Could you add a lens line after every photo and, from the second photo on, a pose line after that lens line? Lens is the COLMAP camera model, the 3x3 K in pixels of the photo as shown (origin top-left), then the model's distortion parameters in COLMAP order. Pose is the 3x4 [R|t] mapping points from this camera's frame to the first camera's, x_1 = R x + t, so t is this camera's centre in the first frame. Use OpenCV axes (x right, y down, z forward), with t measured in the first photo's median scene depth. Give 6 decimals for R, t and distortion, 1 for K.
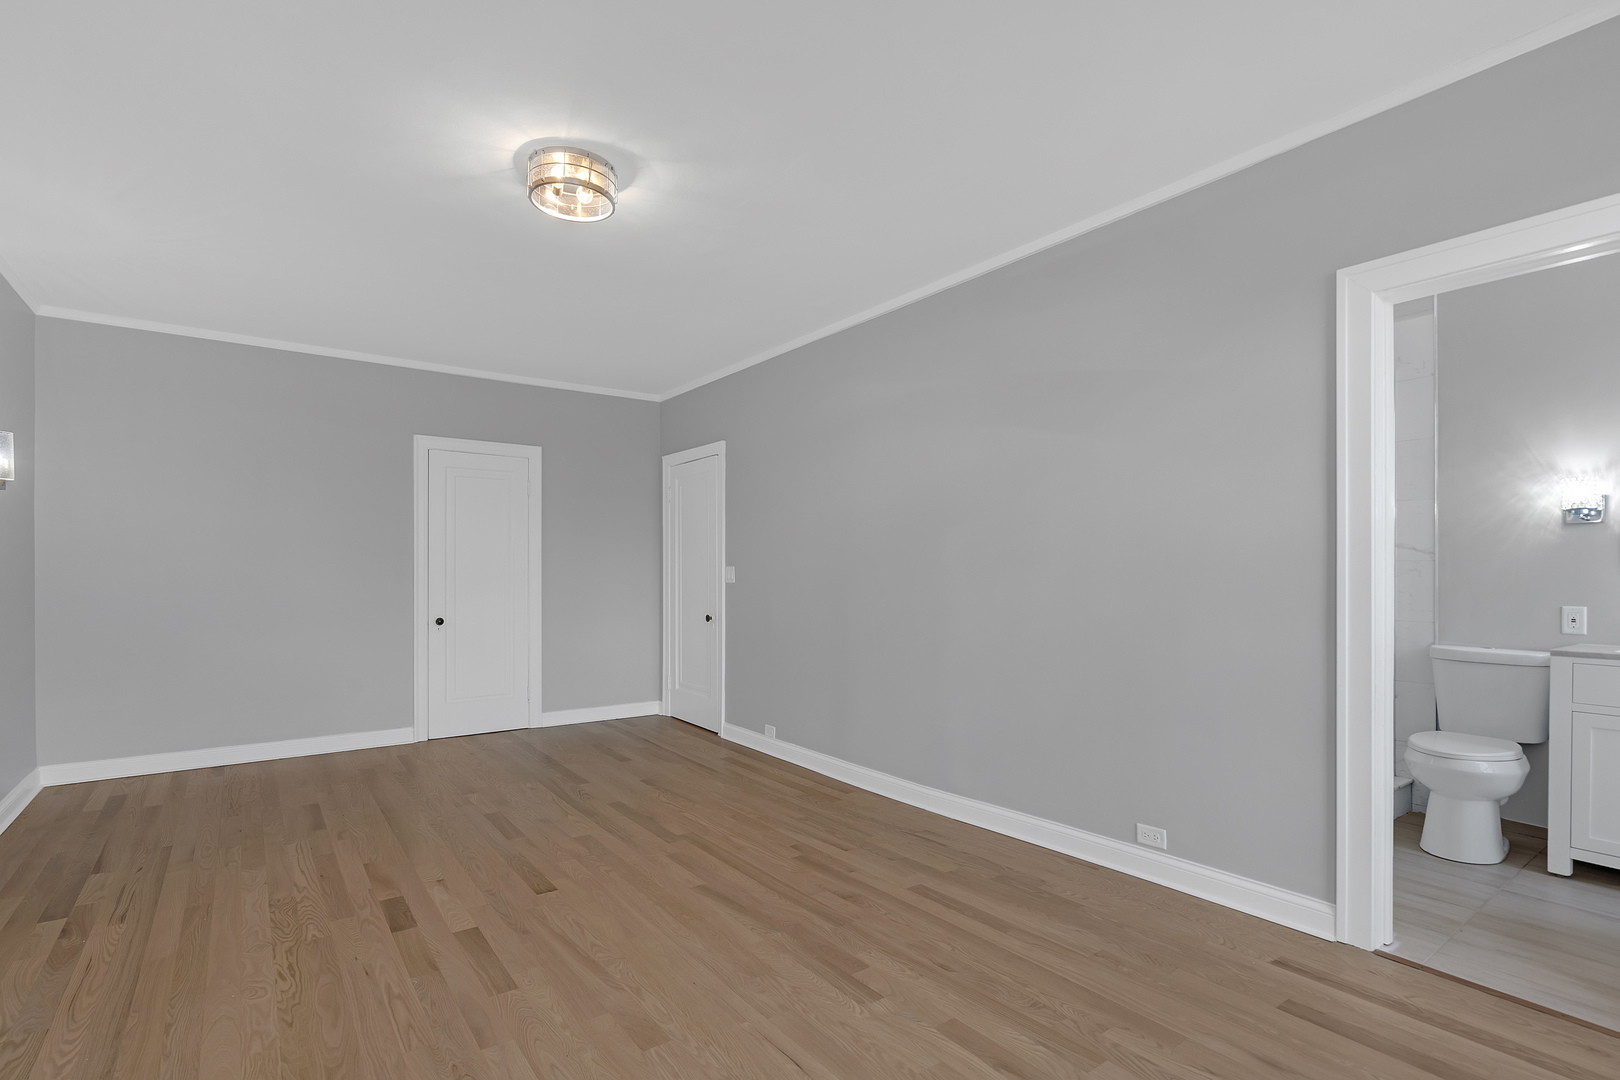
lens RADIAL K [[751.9, 0, 809.0], [0, 751.9, 577.7], [0, 0, 1]] dist [-0.002498, -0.000333]
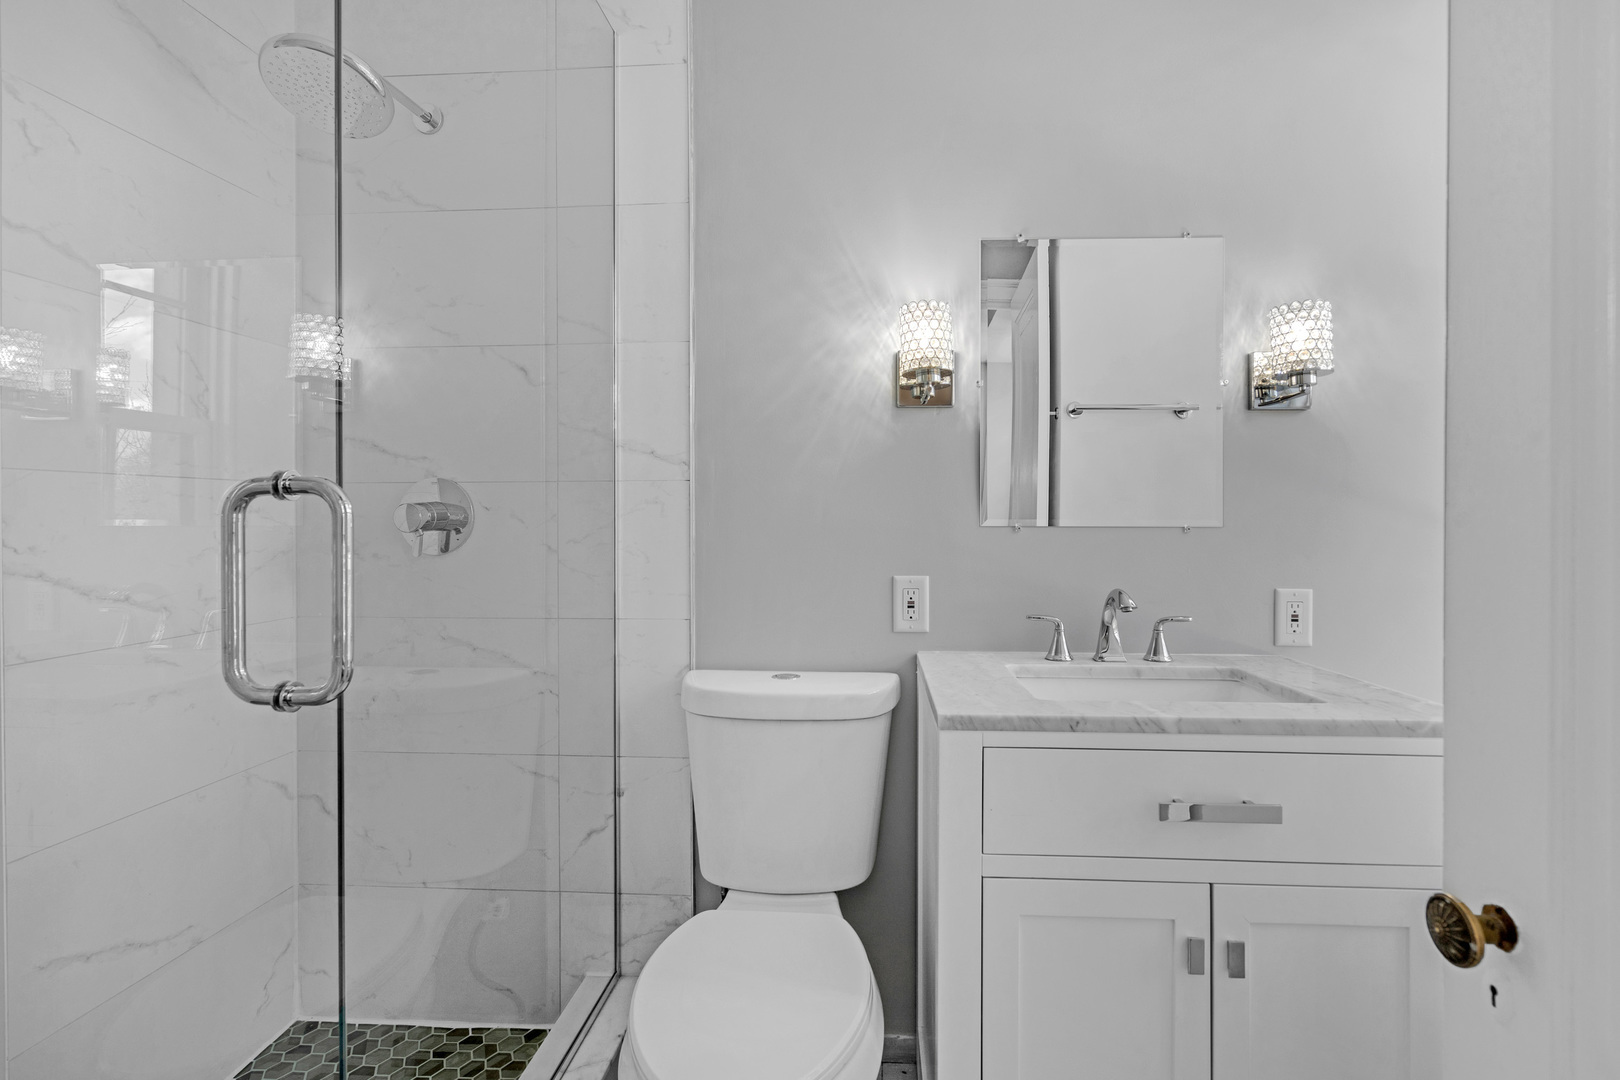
lens RADIAL K [[769.1, 0, 797.1], [0, 769.1, 525.1], [0, 0, 1]] dist [-0.003918, 0.000356]
pose [[0.673473, -0.003759, 0.739202, 0.585368], [0.002252, 0.999993, 0.003033, 0.003438], [-0.739208, -0.000378, 0.673477, 0.701147]]
